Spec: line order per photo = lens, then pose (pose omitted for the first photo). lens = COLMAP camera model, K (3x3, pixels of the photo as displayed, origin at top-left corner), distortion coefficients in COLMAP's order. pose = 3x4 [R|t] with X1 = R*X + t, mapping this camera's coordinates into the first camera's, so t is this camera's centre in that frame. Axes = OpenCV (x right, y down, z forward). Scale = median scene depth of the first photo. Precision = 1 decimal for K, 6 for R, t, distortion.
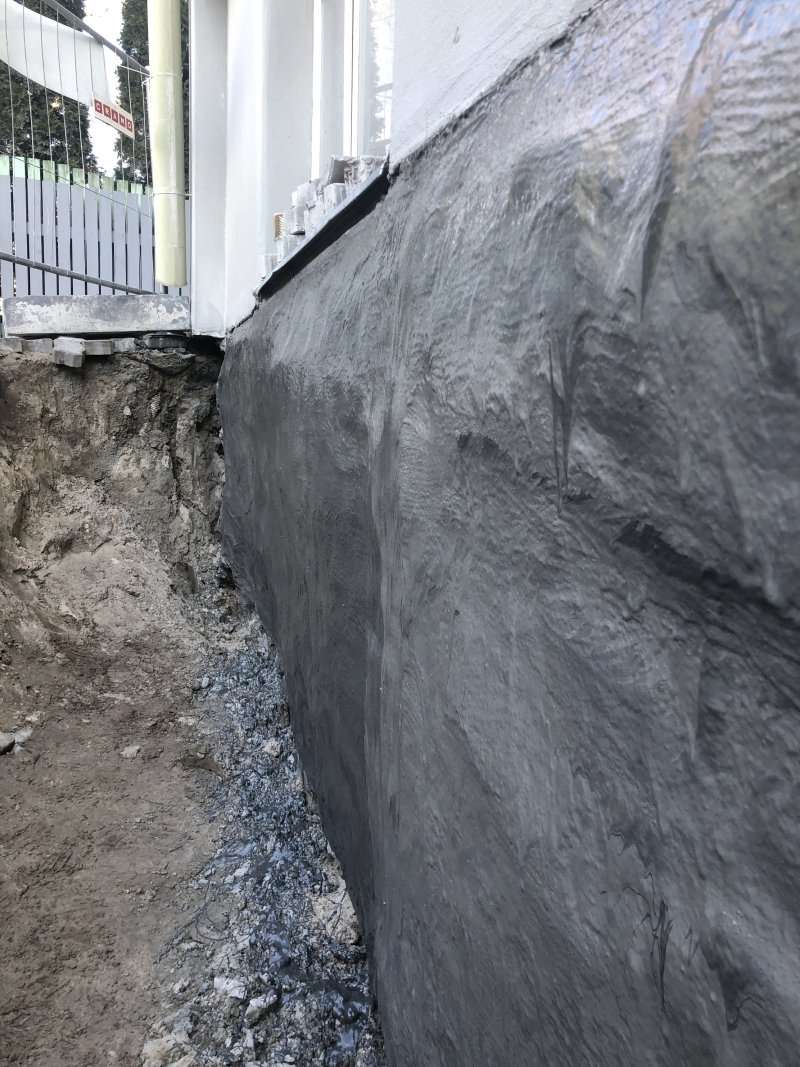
lens RADIAL K [[880.4, 0, 396.5], [0, 880.4, 524.3], [0, 0, 1]] dist [0.037200, -0.036868]
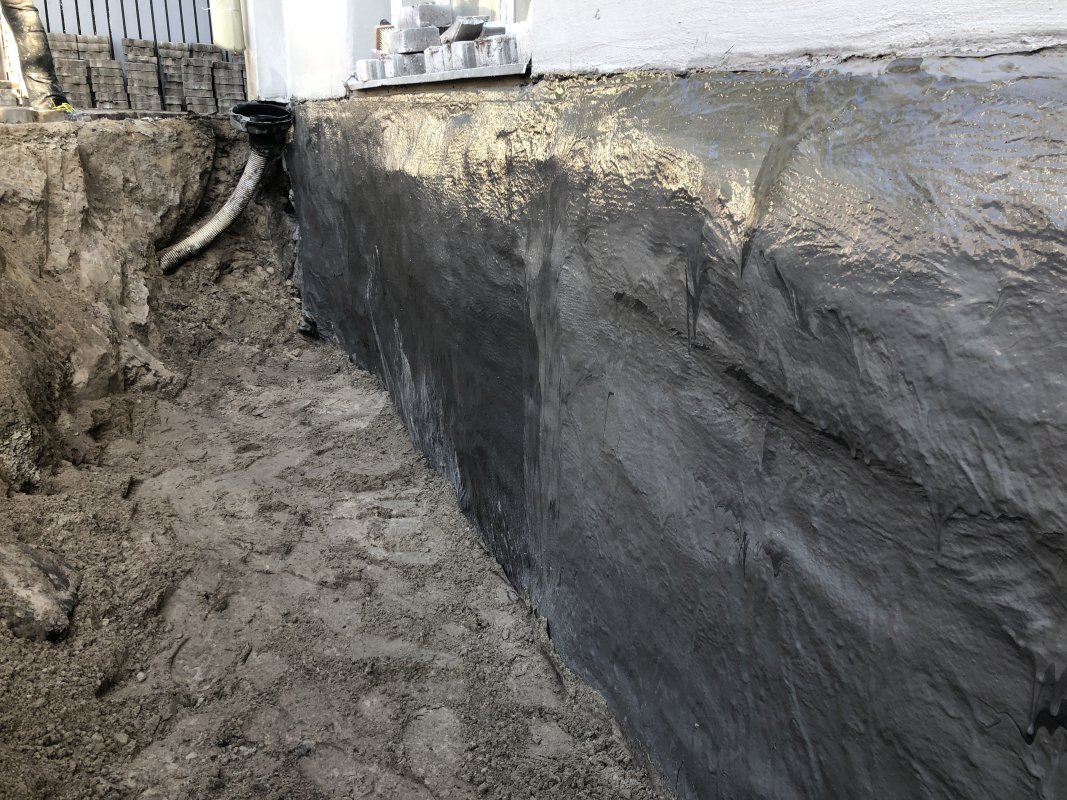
lens RADIAL K [[880.4, 0, 530.6], [0, 880.4, 402.7], [0, 0, 1]] dist [0.037200, -0.036868]
pose [[0.989137, -0.056835, 0.135566, -0.403769], [0.031093, 0.982258, 0.184941, -0.255602], [-0.143671, -0.178717, 0.973354, -0.809263]]
